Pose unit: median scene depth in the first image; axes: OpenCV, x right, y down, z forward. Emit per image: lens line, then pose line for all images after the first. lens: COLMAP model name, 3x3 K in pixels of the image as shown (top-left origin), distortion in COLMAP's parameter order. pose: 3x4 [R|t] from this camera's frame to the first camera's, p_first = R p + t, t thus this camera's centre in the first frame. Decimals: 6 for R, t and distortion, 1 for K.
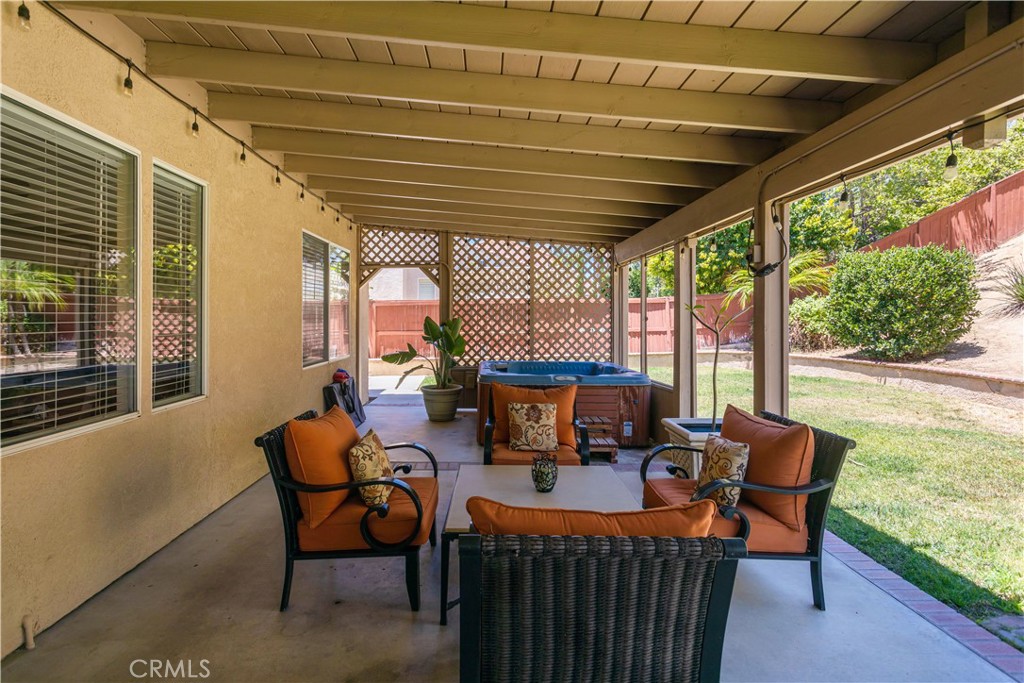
lens RADIAL K [[513.7, 0, 498.9], [0, 513.7, 341.8], [0, 0, 1]] dist [0.000598, 0.000660]
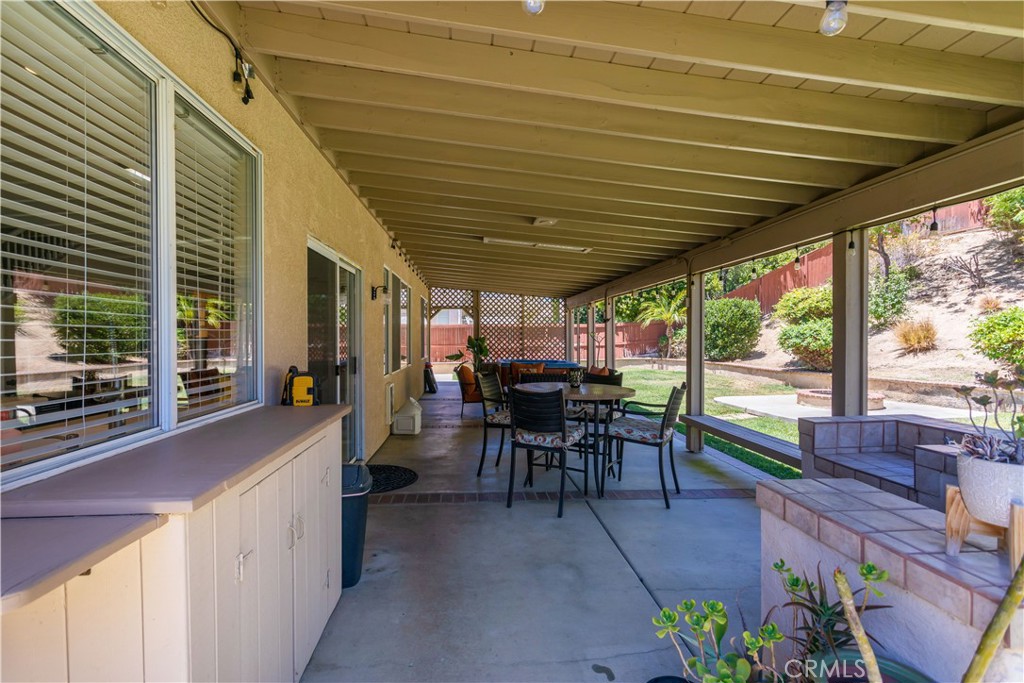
lens RADIAL K [[507.5, 0, 512.0], [0, 507.5, 341.5], [0, 0, 1]] dist [-0.042132, 0.031295]
pose [[0.997661, 0.003332, 0.068271, -0.100514], [-0.000653, 0.999230, -0.039228, 0.042990], [-0.068349, 0.039092, 0.996895, -0.822156]]
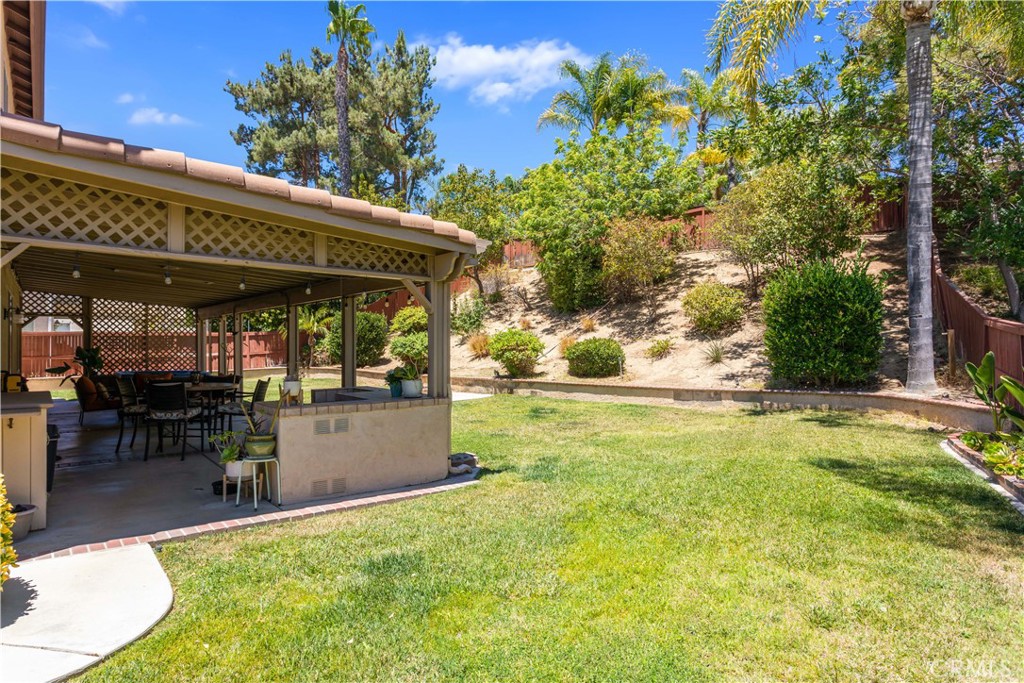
lens RADIAL K [[570.3, 0, 496.6], [0, 570.3, 342.5], [0, 0, 1]] dist [-0.000515, 0.000277]
pose [[0.797130, 0.004135, 0.603794, -0.161848], [0.027620, 0.998680, -0.043304, 0.056733], [-0.603176, 0.051196, 0.795964, -1.295999]]
